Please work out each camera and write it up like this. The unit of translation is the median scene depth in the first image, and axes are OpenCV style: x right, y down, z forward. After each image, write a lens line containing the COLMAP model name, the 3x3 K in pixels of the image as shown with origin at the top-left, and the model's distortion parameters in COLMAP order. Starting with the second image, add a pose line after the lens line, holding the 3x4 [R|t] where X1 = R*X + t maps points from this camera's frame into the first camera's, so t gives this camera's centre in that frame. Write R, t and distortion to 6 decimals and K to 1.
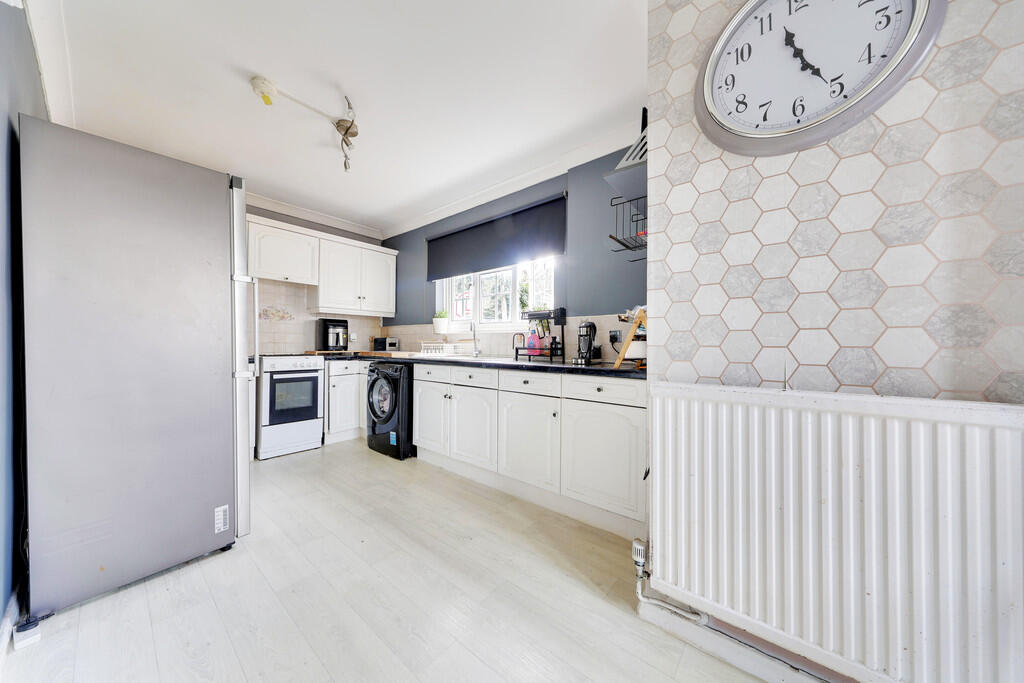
lens RADIAL K [[333.3, 0, 512.9], [0, 333.3, 342.3], [0, 0, 1]] dist [0.001367, -0.000117]
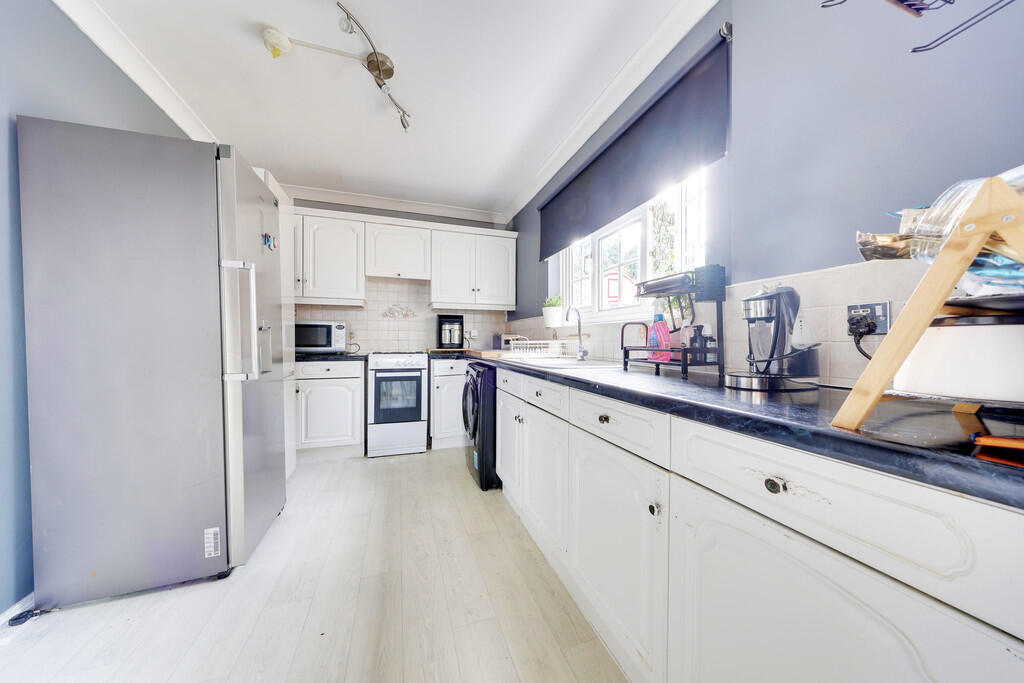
lens RADIAL K [[333.3, 0, 511.2], [0, 333.3, 341.0], [0, 0, 1]] dist [0.001367, -0.000117]
pose [[0.842630, -0.001899, -0.538490, 0.141395], [0.003672, 0.999991, 0.002219, 0.003279], [0.538481, -0.003847, 0.842629, 0.387986]]
